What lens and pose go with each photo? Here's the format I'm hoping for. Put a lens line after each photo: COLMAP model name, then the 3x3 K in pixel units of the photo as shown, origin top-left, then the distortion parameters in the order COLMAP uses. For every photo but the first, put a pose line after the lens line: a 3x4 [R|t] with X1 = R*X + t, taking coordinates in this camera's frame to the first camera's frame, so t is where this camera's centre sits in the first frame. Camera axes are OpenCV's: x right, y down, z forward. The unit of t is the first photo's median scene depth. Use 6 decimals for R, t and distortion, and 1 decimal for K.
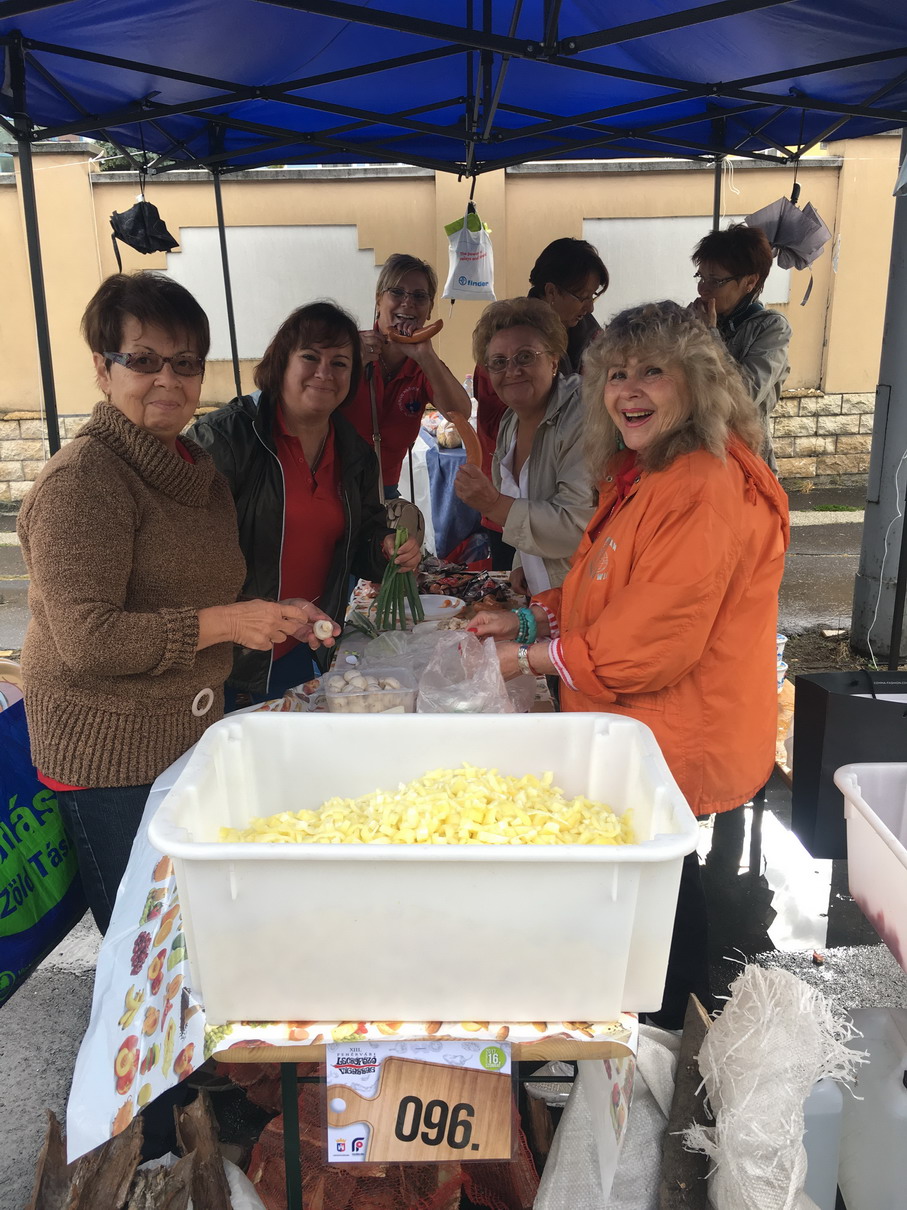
lens RADIAL K [[1024.8, 0, 454.2], [0, 1024.8, 608.2], [0, 0, 1]] dist [0.036582, -0.026352]
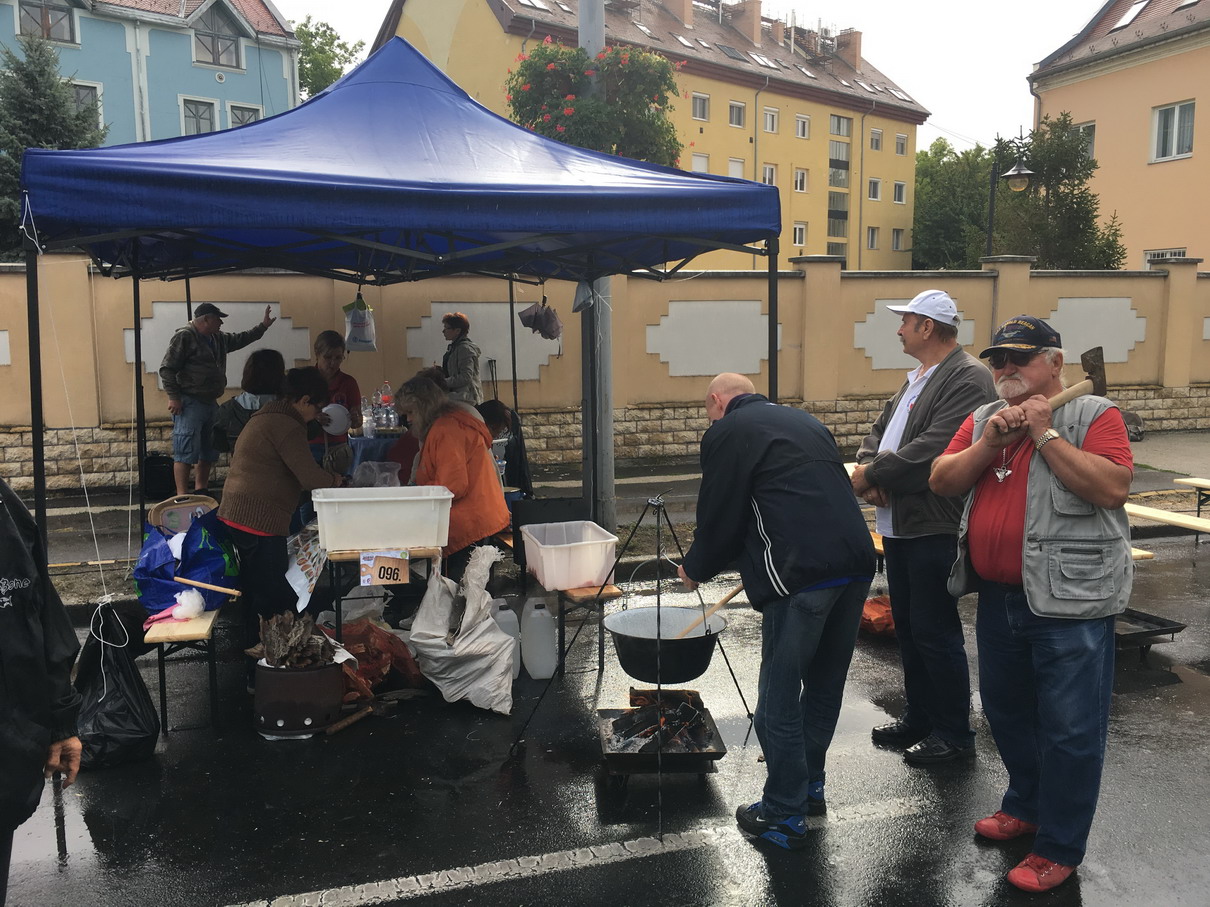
lens RADIAL K [[1024.8, 0, 605.2], [0, 1024.8, 452.7], [0, 0, 1]] dist [0.036582, -0.026352]
pose [[0.962622, -0.019148, 0.270172, -0.053402], [0.067197, 0.983196, -0.169738, 0.150268], [-0.262382, 0.181548, 0.947732, -0.582070]]
